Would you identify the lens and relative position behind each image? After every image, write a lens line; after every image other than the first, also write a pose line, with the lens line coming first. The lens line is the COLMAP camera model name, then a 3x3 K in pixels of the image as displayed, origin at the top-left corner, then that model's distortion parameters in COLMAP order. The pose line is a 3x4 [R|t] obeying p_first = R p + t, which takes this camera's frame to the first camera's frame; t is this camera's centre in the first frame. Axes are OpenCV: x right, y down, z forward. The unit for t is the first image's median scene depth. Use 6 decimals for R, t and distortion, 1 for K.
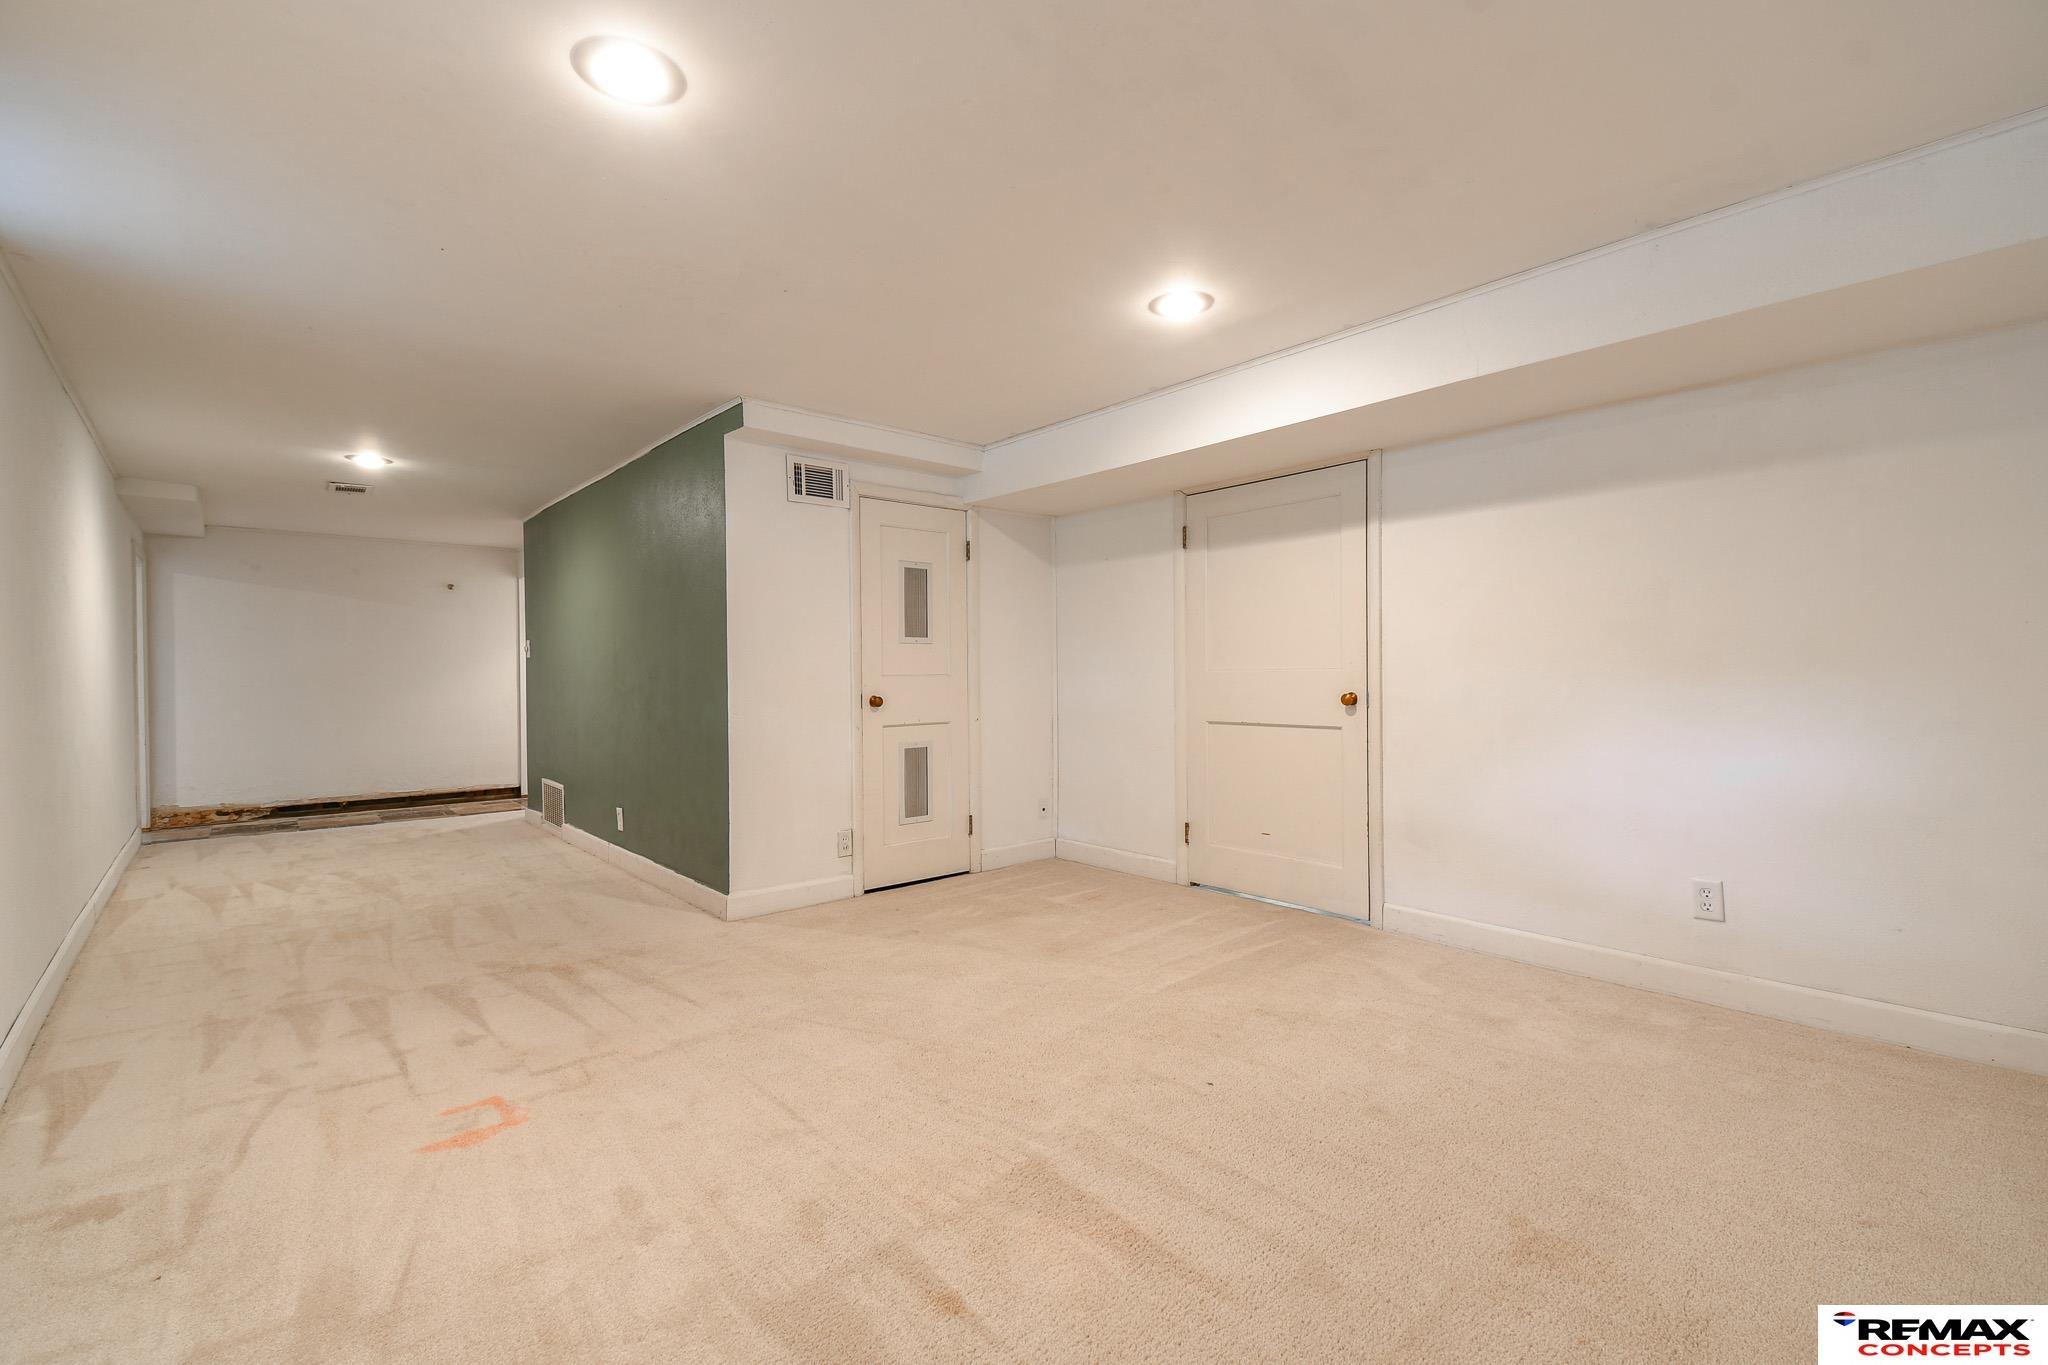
lens RADIAL K [[891.2, 0, 1021.9], [0, 891.2, 681.1], [0, 0, 1]] dist [0.045761, -0.025604]
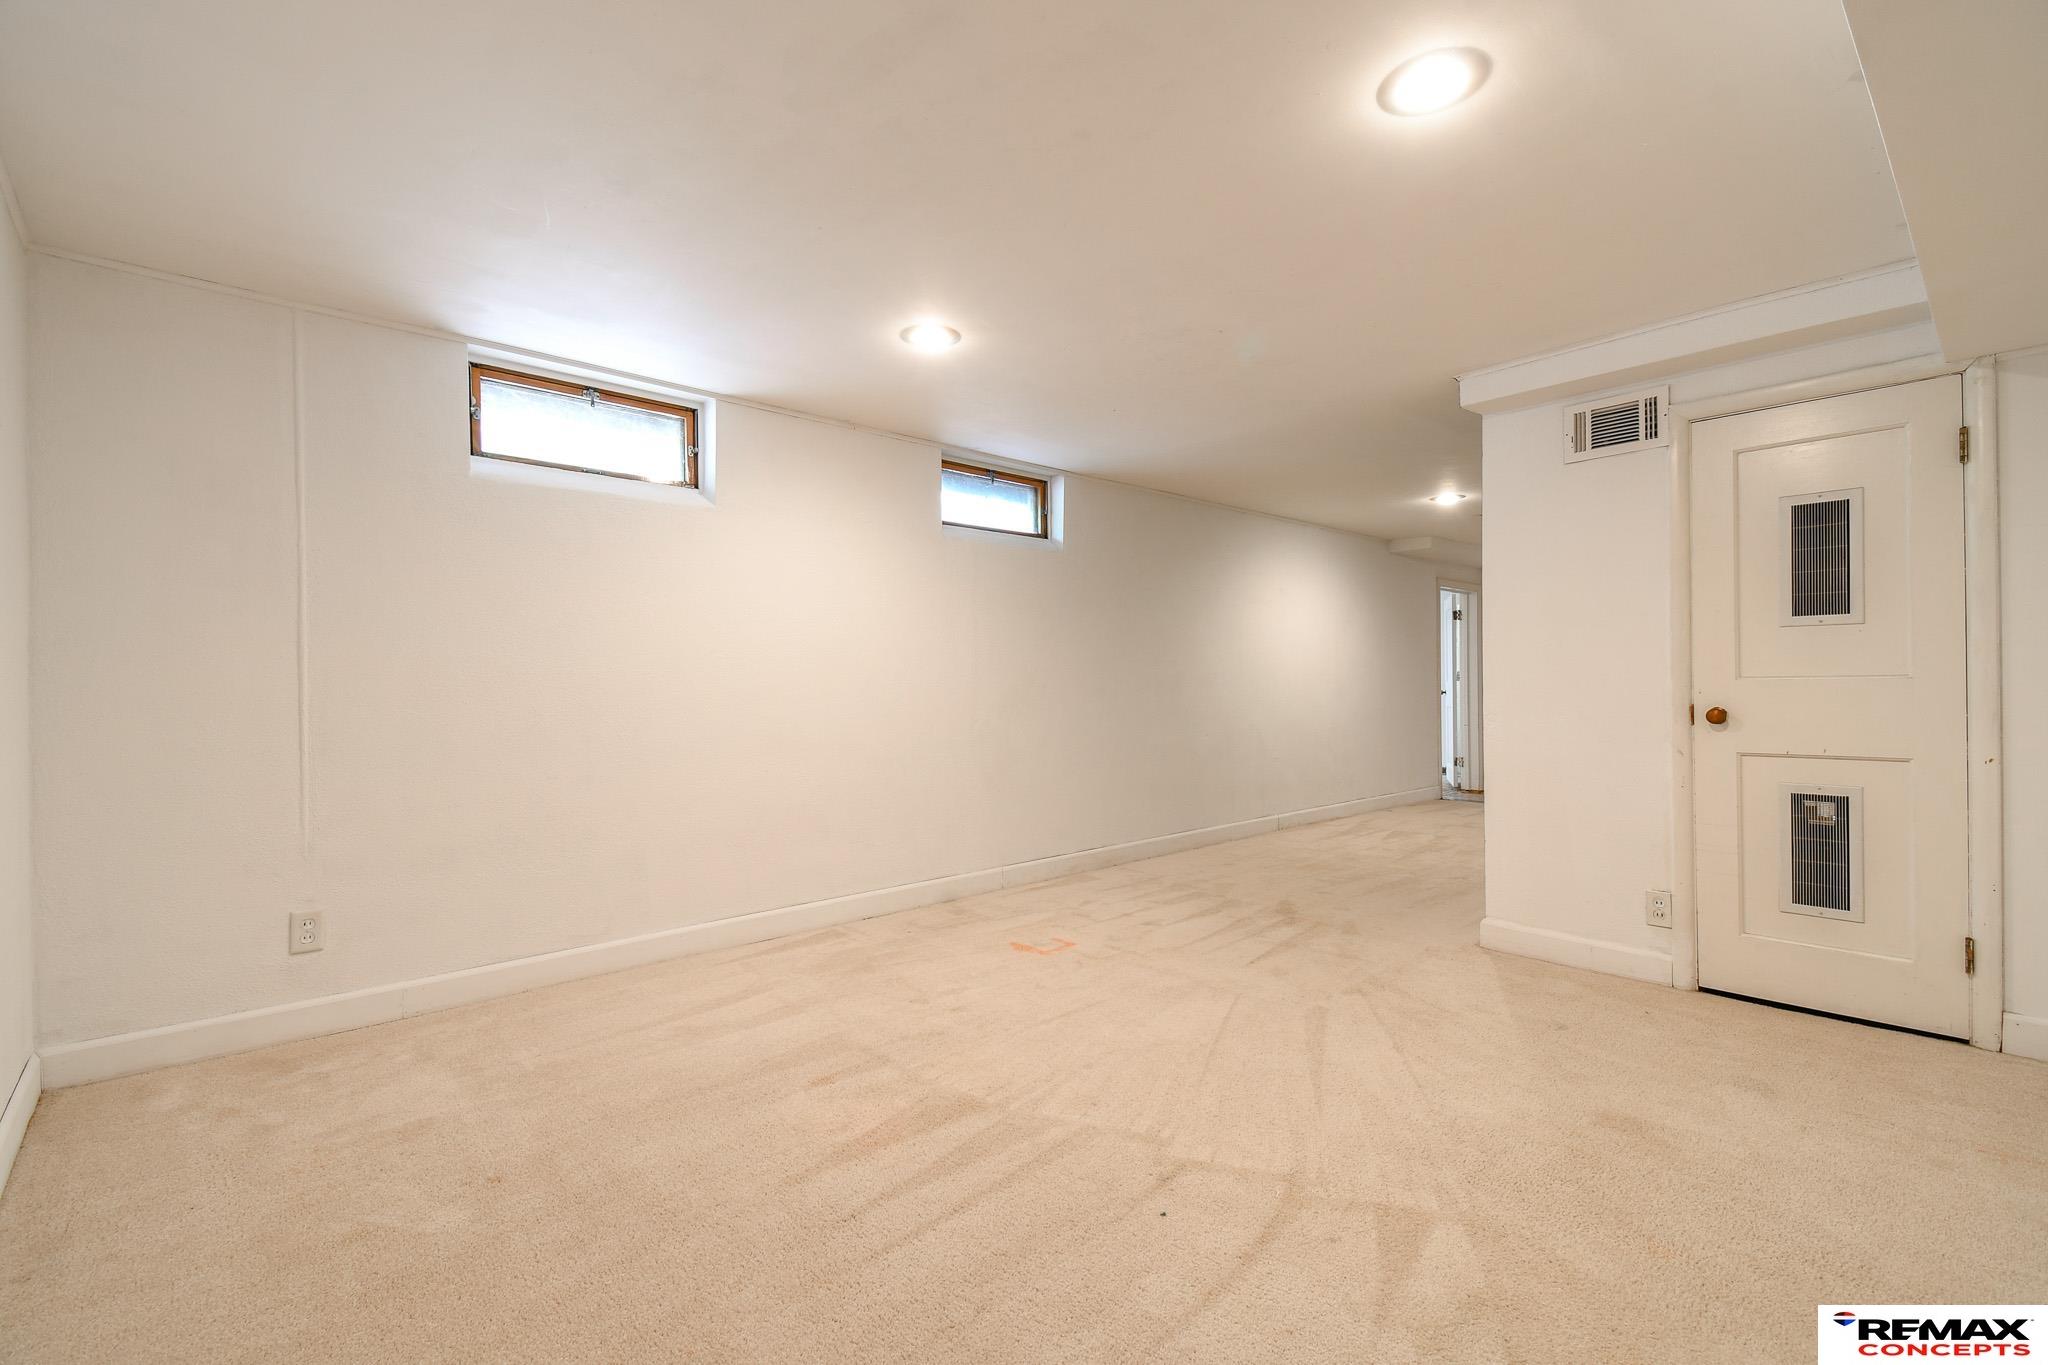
lens RADIAL K [[891.2, 0, 1021.9], [0, 891.2, 681.1], [0, 0, 1]] dist [0.045761, -0.025604]
pose [[0.017507, 0.004498, -0.999837, 0.685069], [-0.000537, 0.999990, 0.004490, -0.008366], [0.999847, 0.000458, 0.017509, 0.605410]]
